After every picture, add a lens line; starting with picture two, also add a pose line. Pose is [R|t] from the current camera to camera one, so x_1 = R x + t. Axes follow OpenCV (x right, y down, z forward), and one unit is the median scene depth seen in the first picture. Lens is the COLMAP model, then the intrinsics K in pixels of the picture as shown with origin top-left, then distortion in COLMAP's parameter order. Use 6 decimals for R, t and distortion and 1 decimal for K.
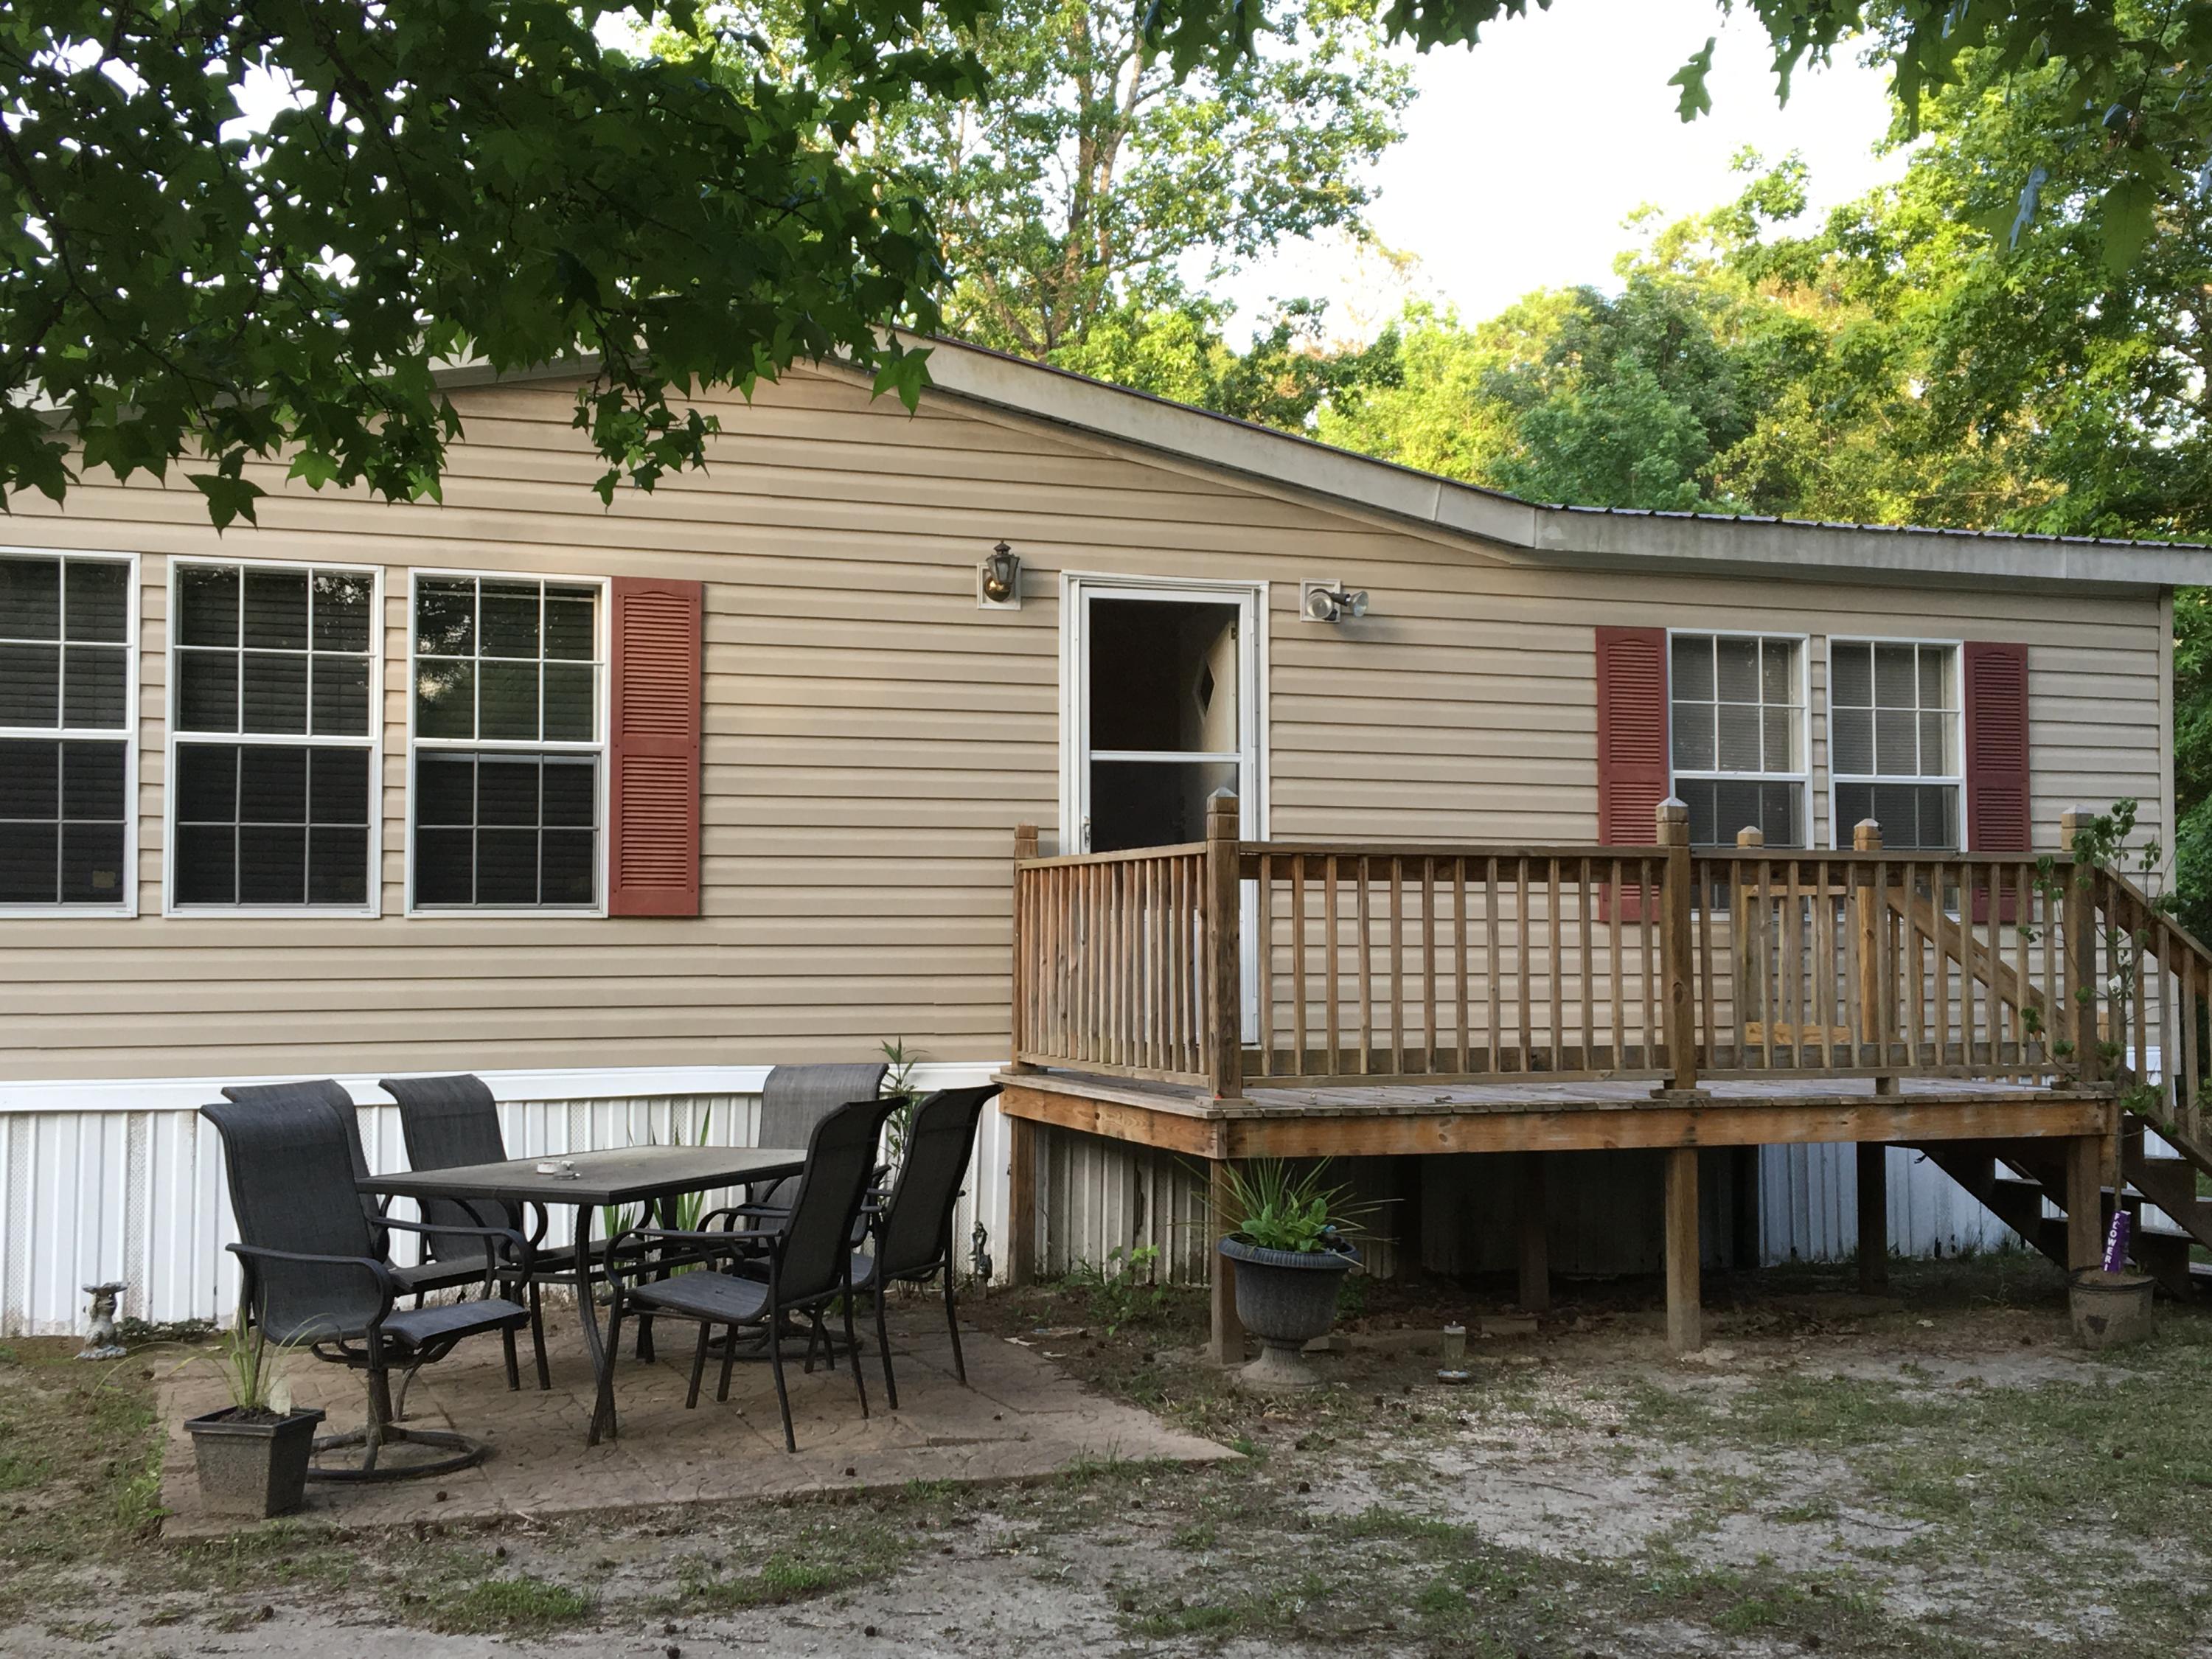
lens RADIAL K [[2549.1, 0, 1120.0], [0, 2549.1, 833.6], [0, 0, 1]] dist [0.068410, 0.000000]
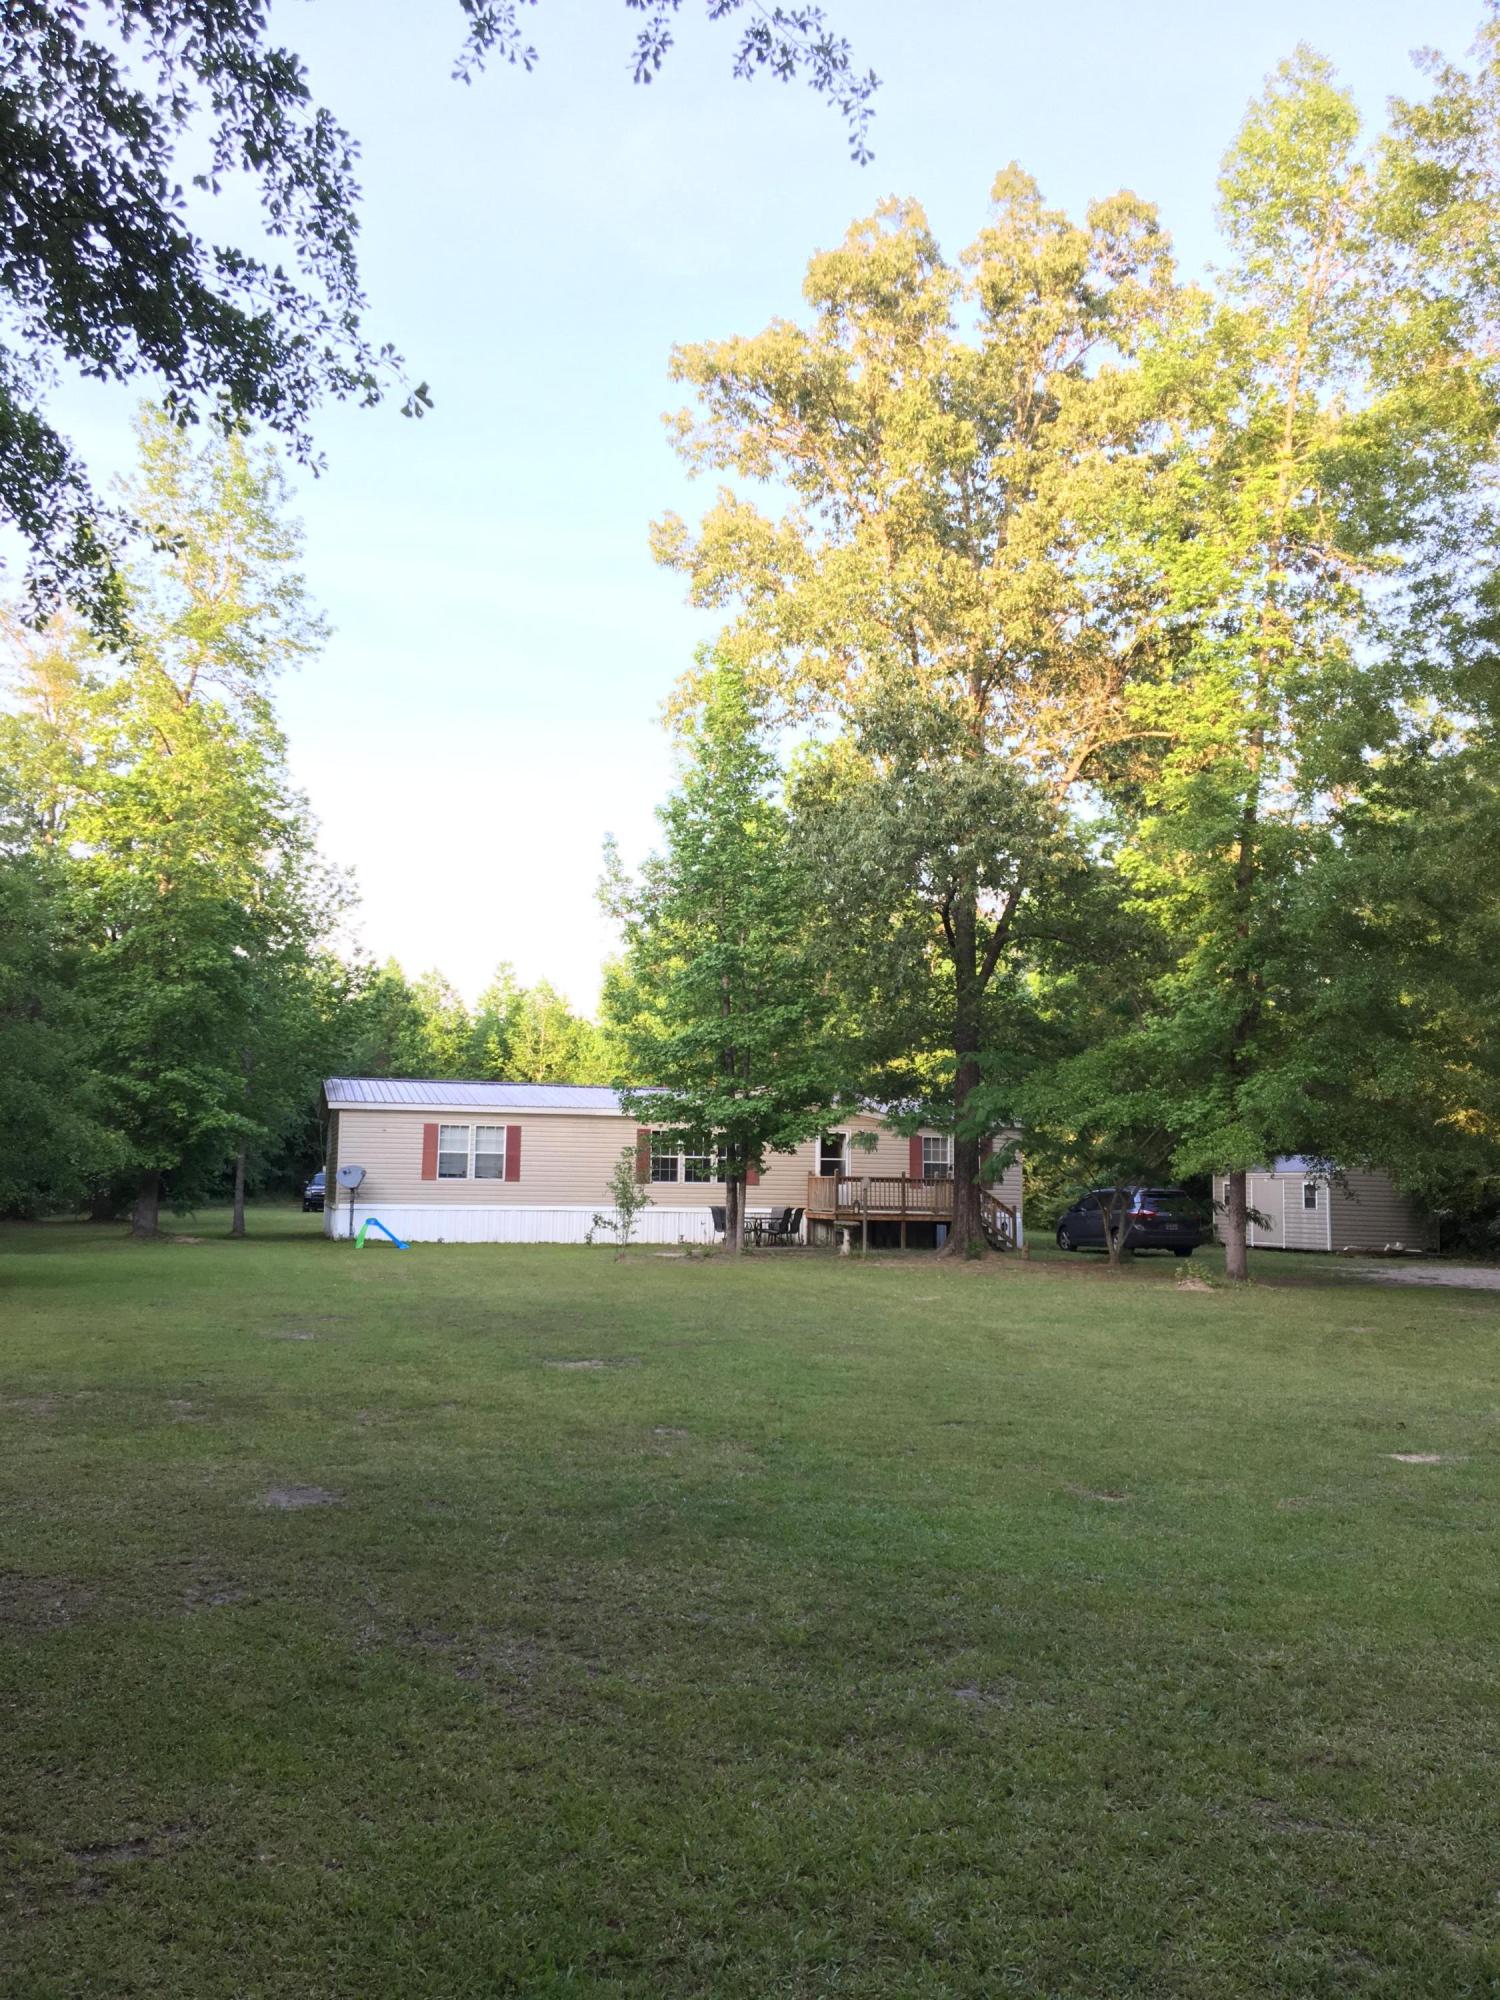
lens RADIAL K [[1656.5, 0, 747.4], [0, 1656.5, 997.5], [0, 0, 1]] dist [0.068441, -0.004230]
pose [[0.996947, 0.007007, -0.077770, 0.125688], [-0.012922, 0.997038, -0.075821, -0.119415], [0.077008, 0.076594, 0.994084, -3.136775]]
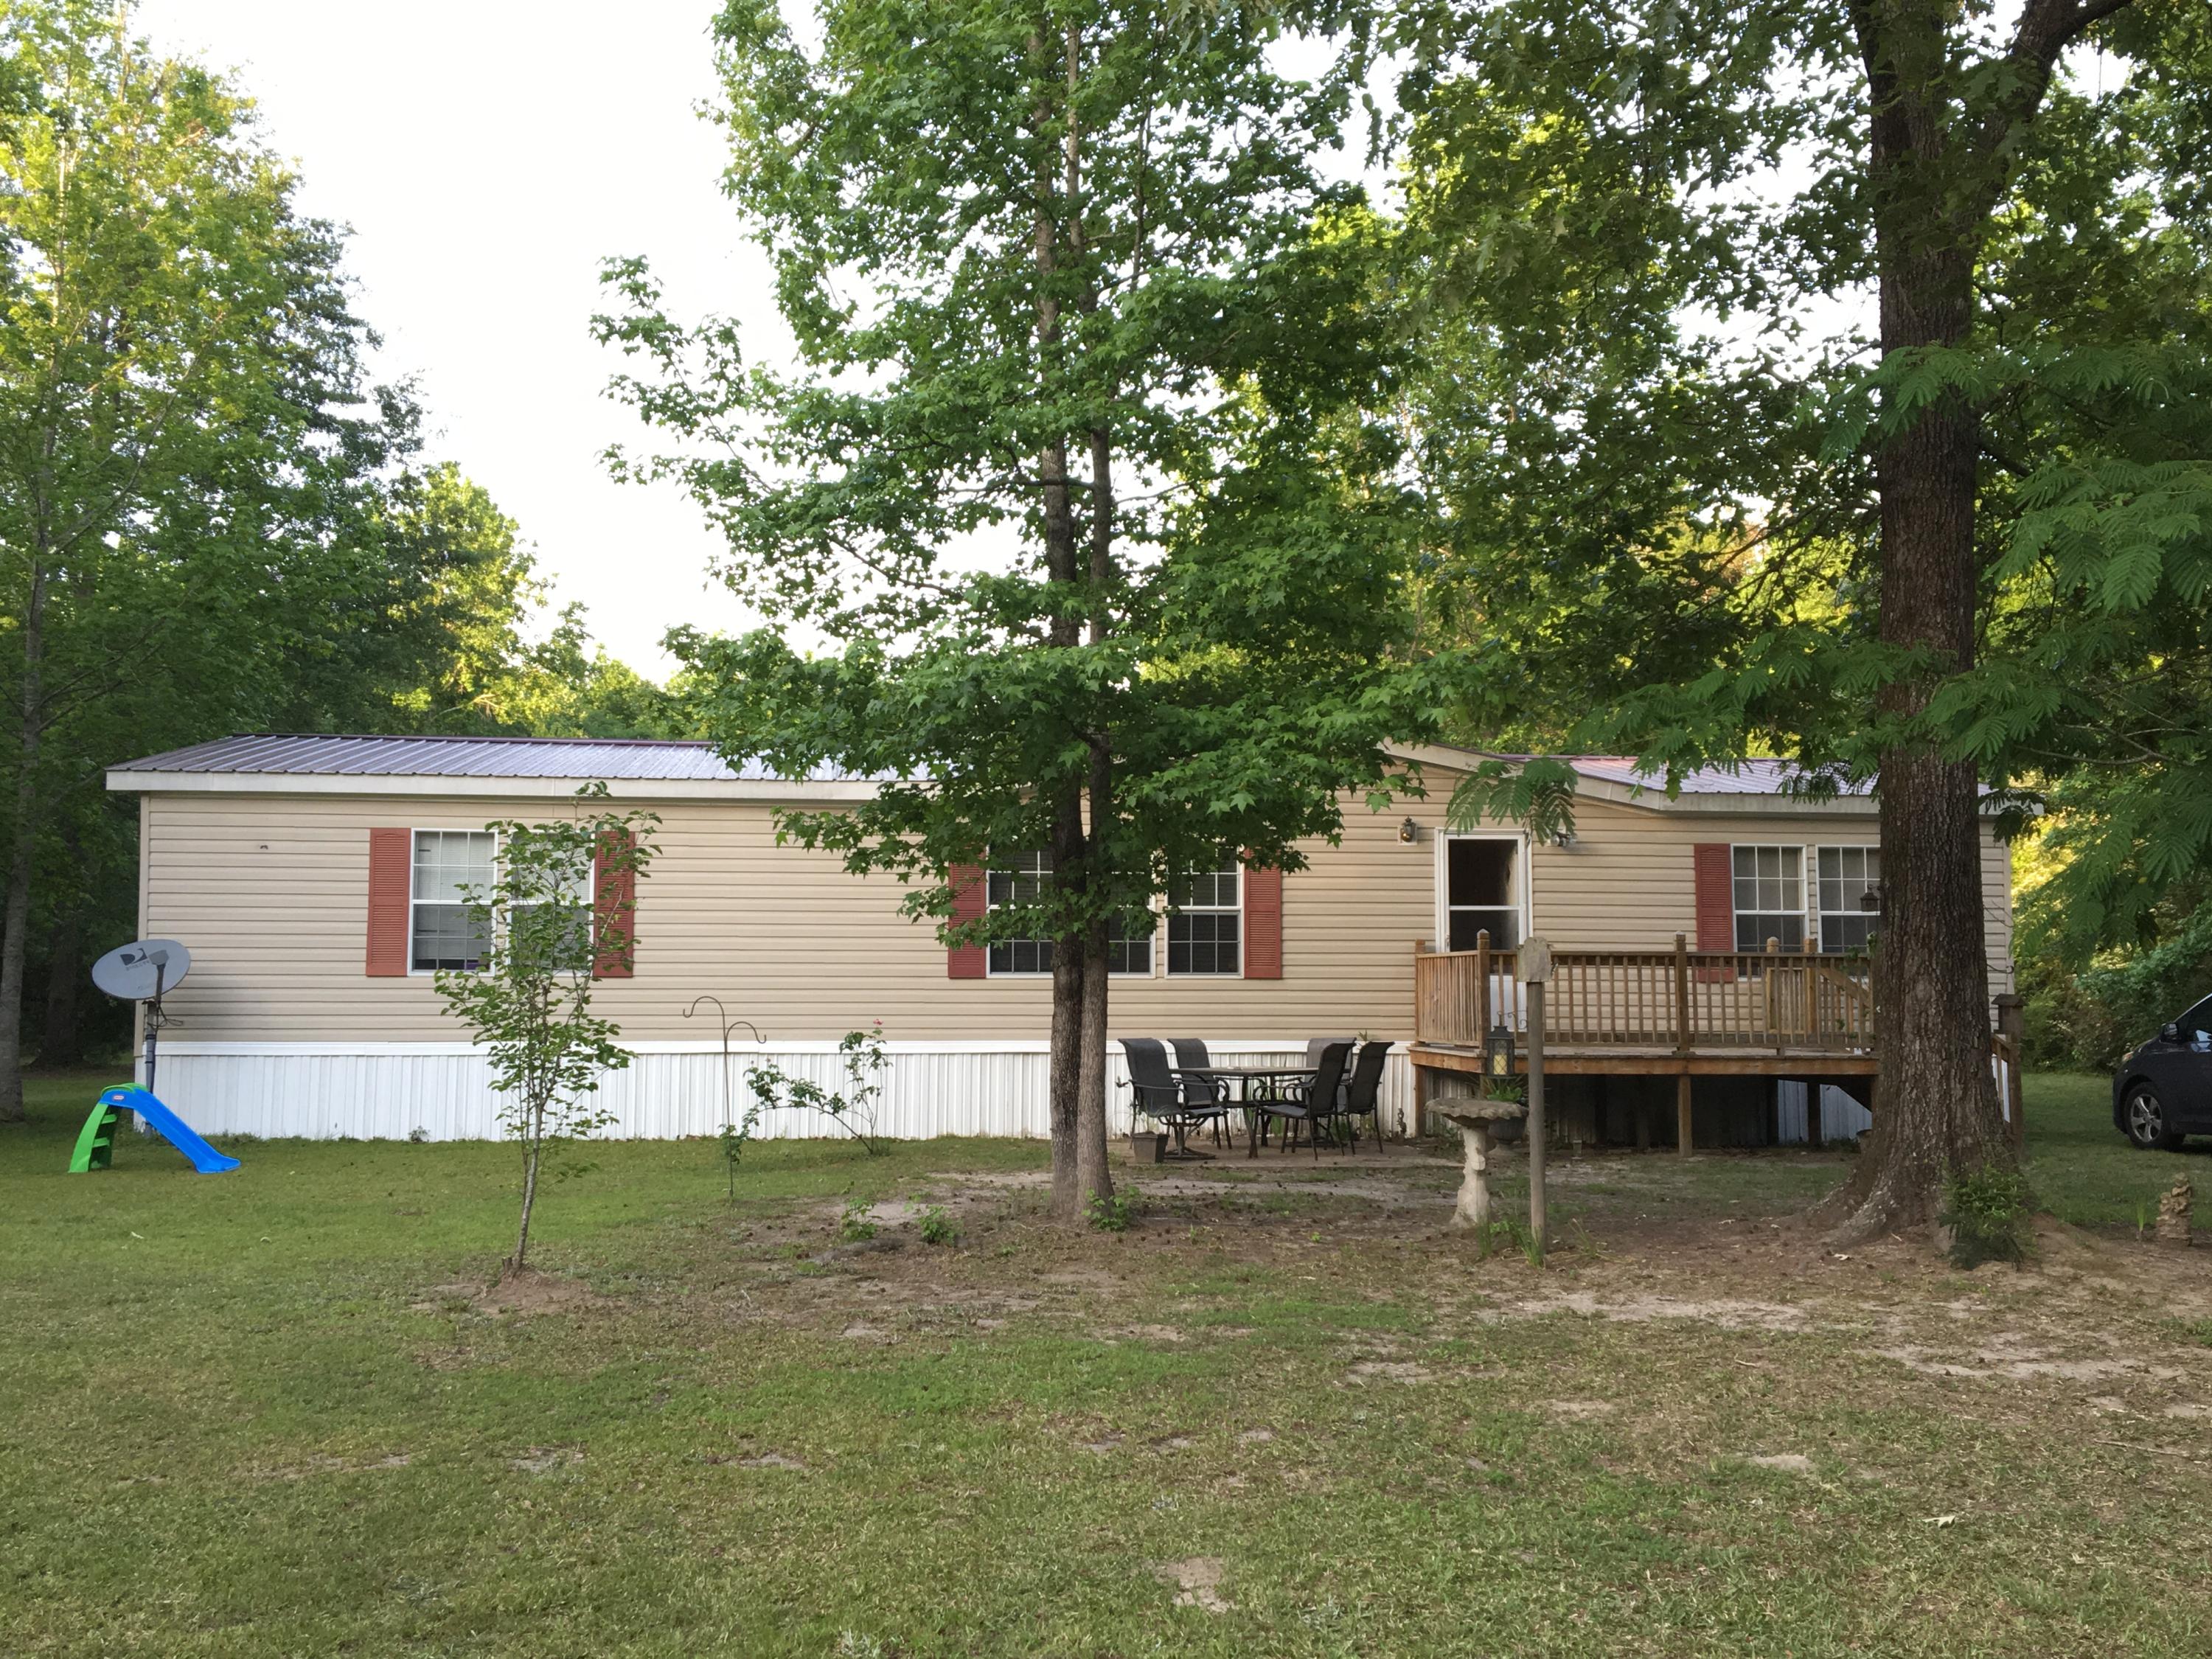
lens RADIAL K [[2152.1, 0, 1097.5], [0, 2152.1, 832.3], [0, 0, 1]] dist [0.051328, 0.000000]
pose [[0.970637, -0.014748, -0.240097, 0.154098], [0.006556, 0.999370, -0.034884, -0.034994], [0.240460, 0.032286, 0.970122, -0.999029]]
